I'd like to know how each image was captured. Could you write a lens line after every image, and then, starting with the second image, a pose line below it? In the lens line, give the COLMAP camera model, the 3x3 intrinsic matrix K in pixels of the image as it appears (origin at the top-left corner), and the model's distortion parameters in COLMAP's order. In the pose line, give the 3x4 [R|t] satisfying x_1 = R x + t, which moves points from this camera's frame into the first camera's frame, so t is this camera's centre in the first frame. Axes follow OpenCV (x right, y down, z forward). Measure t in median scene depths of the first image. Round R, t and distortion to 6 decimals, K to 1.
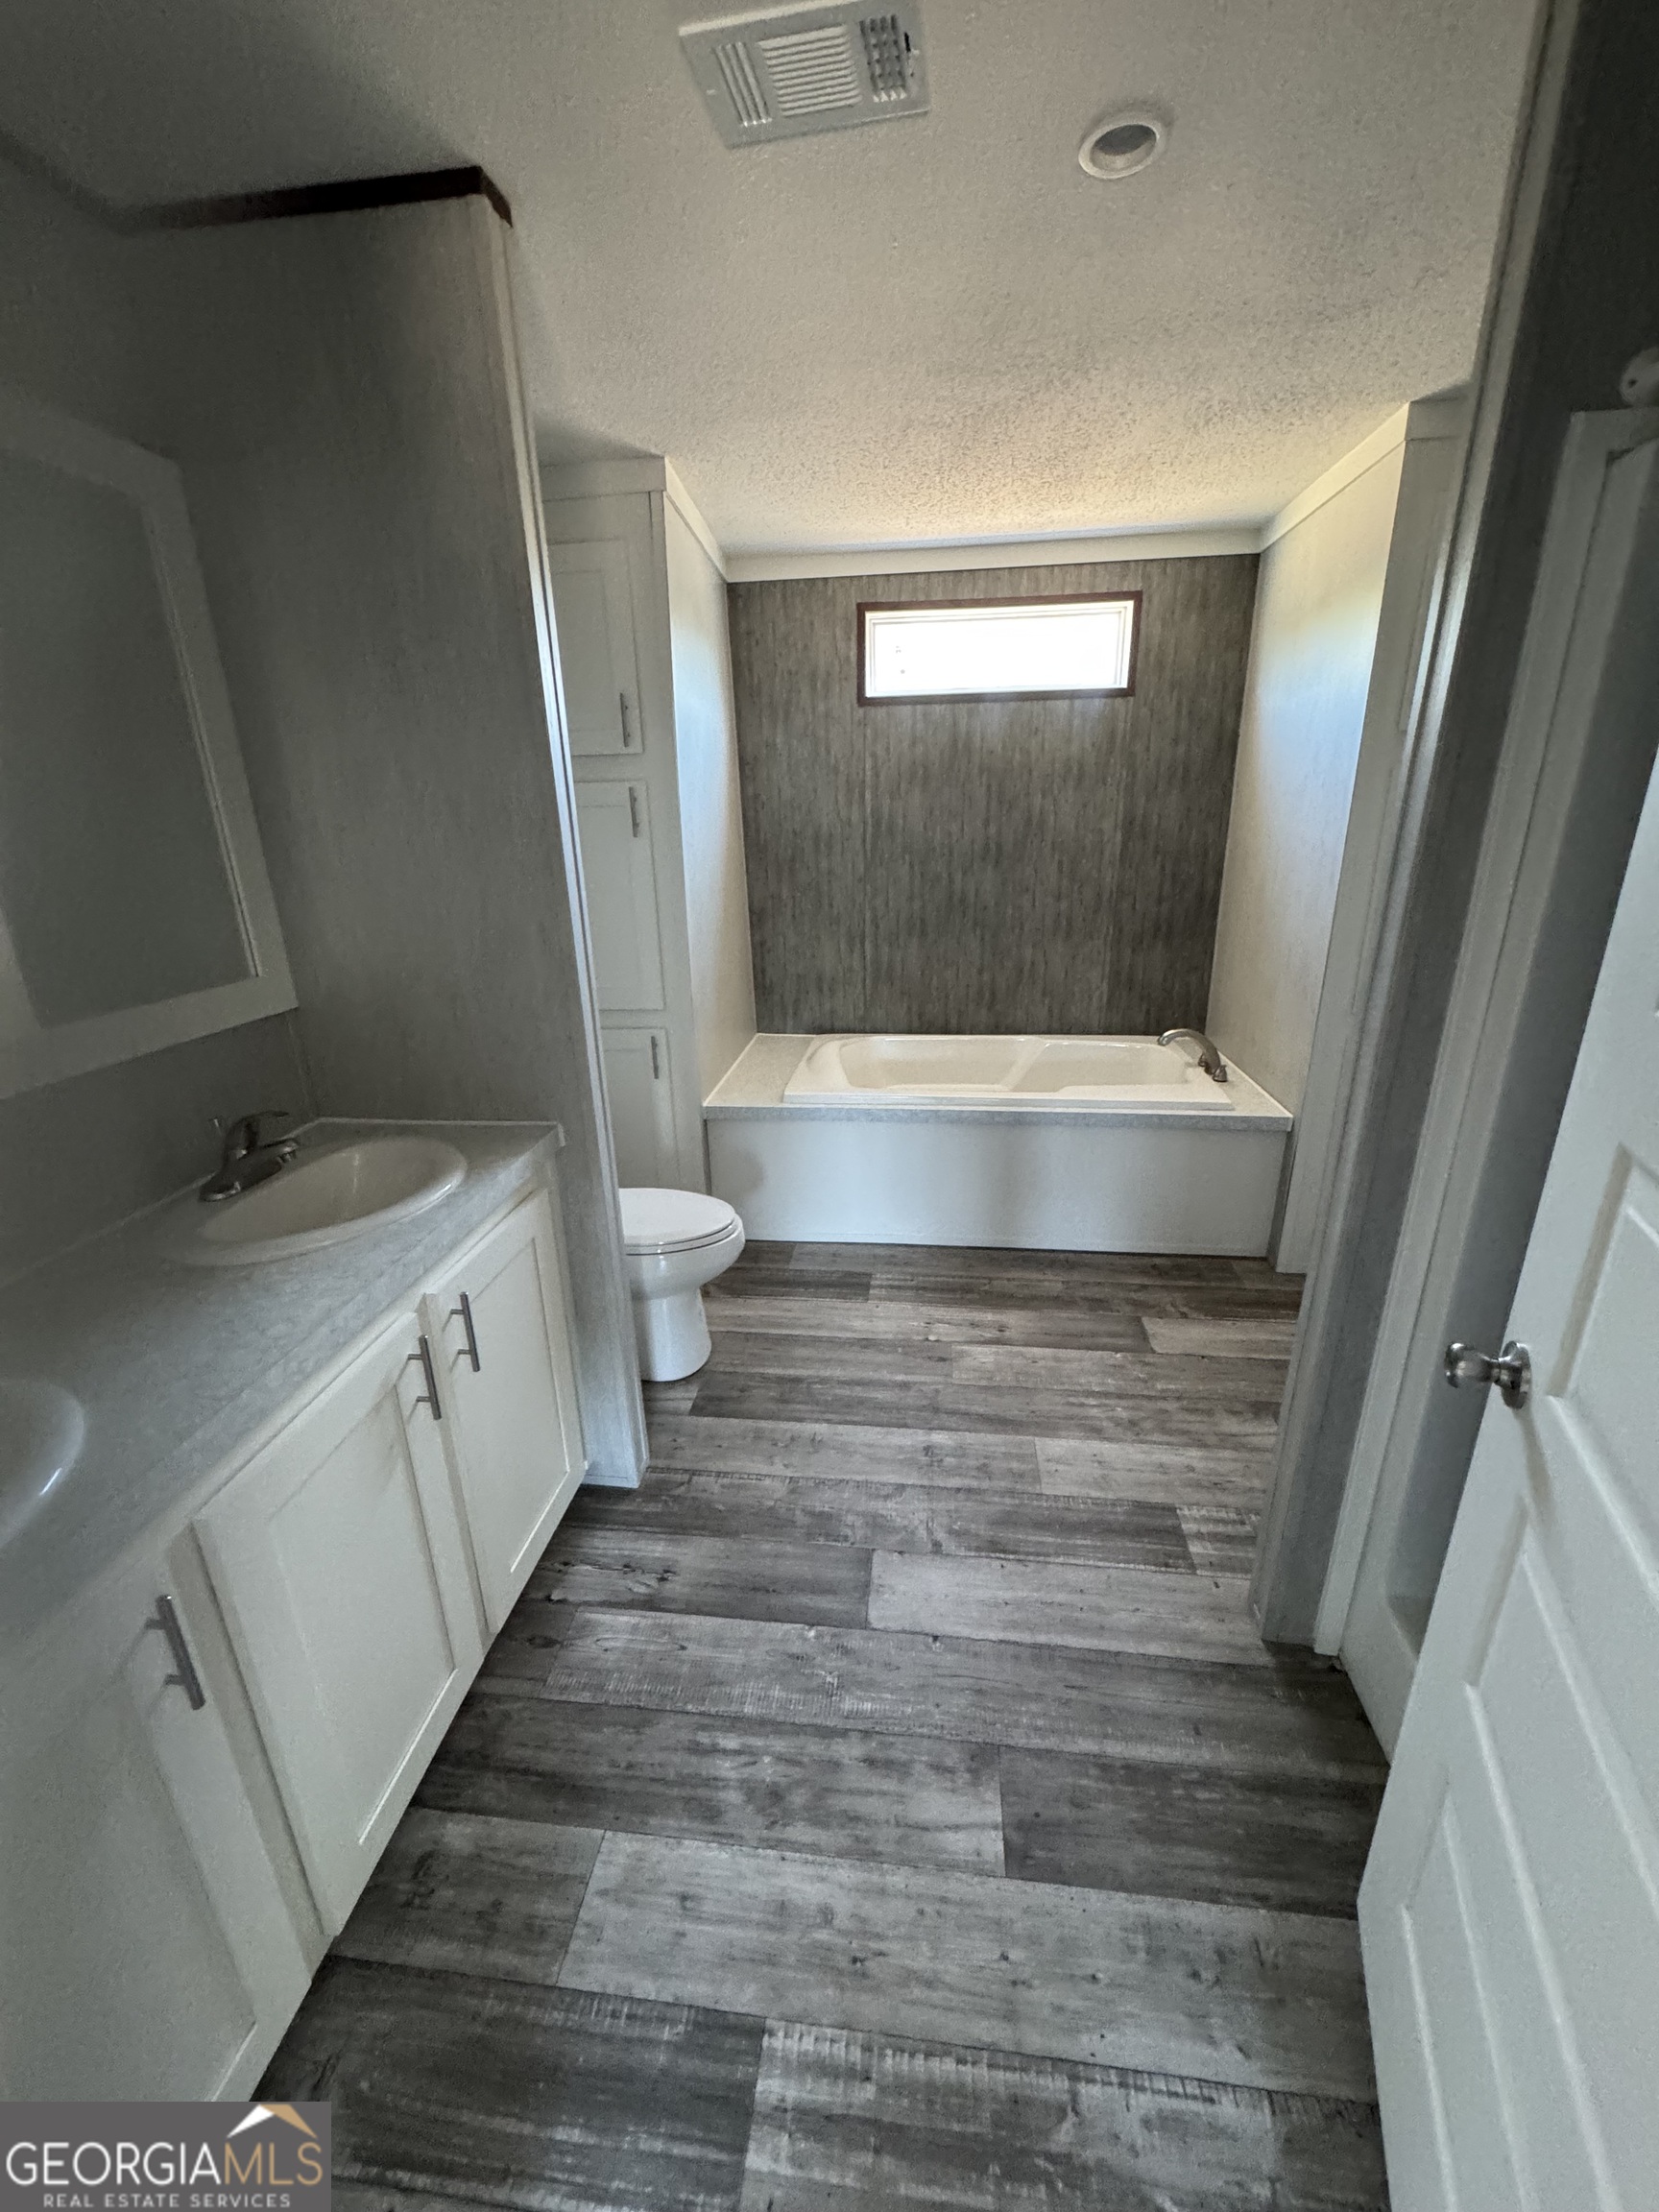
lens RADIAL K [[879.5, 0, 830.2], [0, 879.5, 1109.9], [0, 0, 1]] dist [-0.003524, 0.000977]
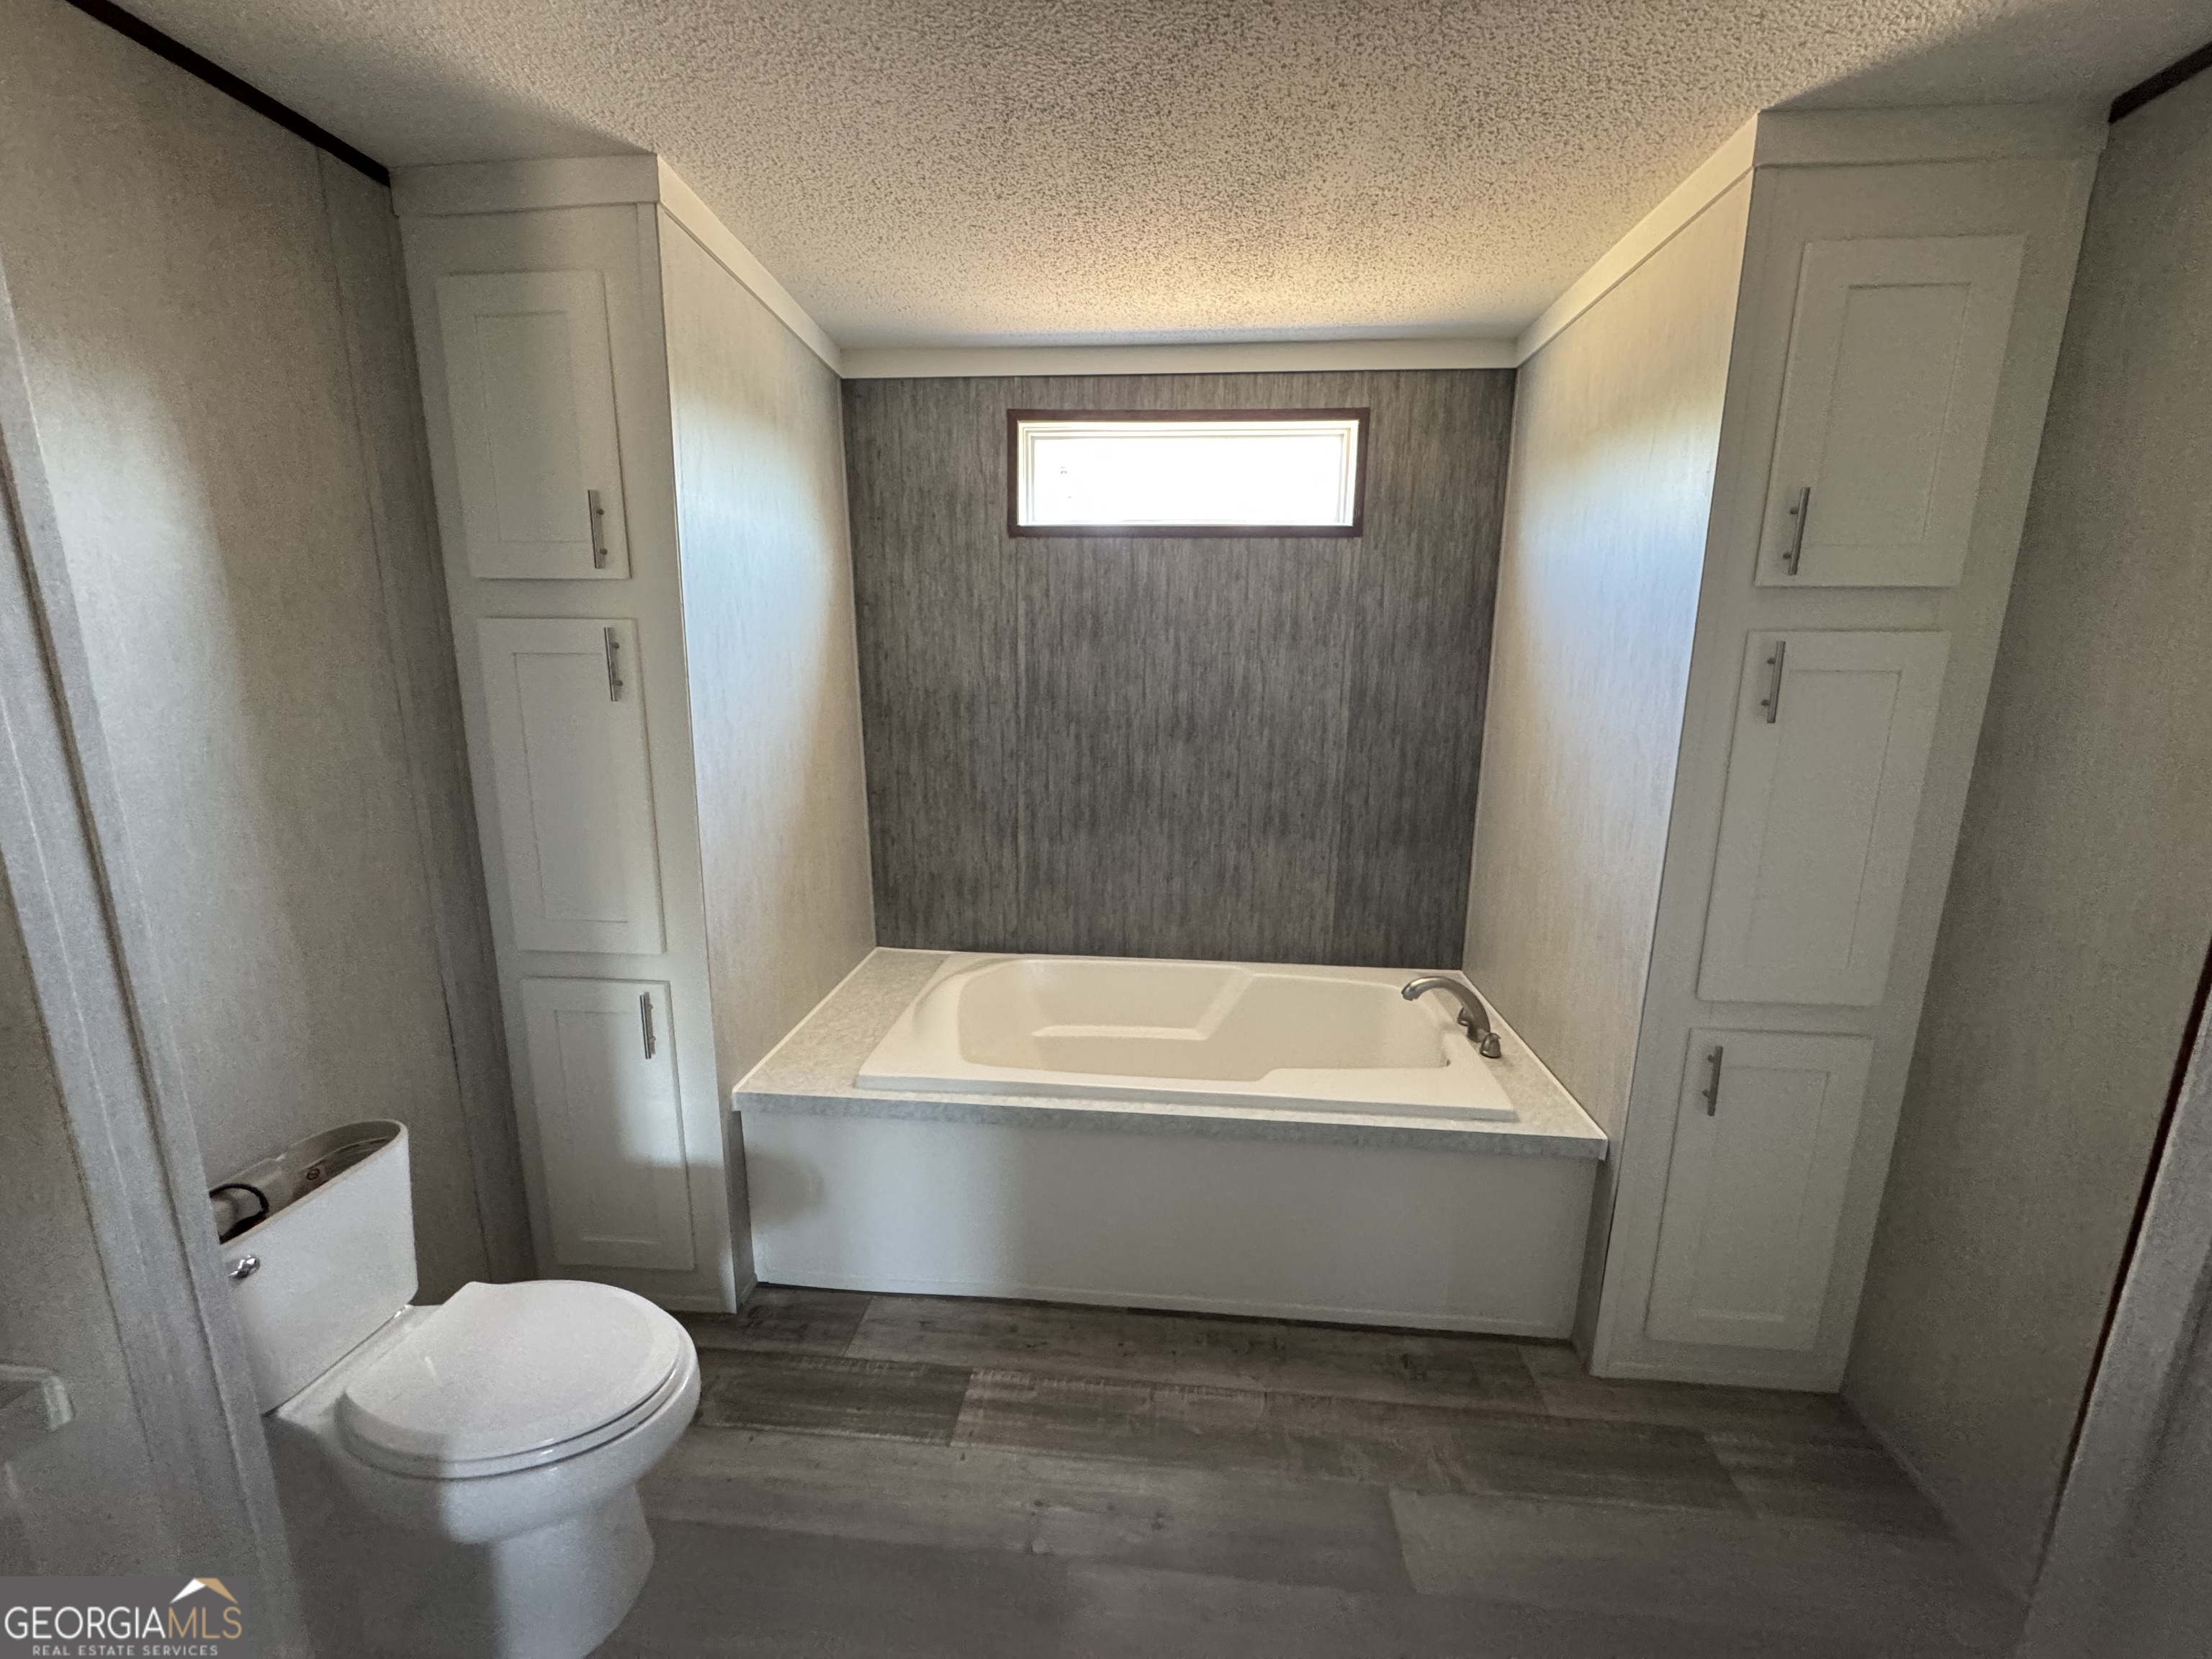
lens RADIAL K [[879.5, 0, 1107.3], [0, 879.5, 832.7], [0, 0, 1]] dist [-0.003524, 0.000977]
pose [[0.998953, 0.025567, 0.037932, 0.099782], [-0.020450, 0.991350, -0.129645, -0.108279], [-0.040919, 0.128733, 0.990835, 0.277317]]
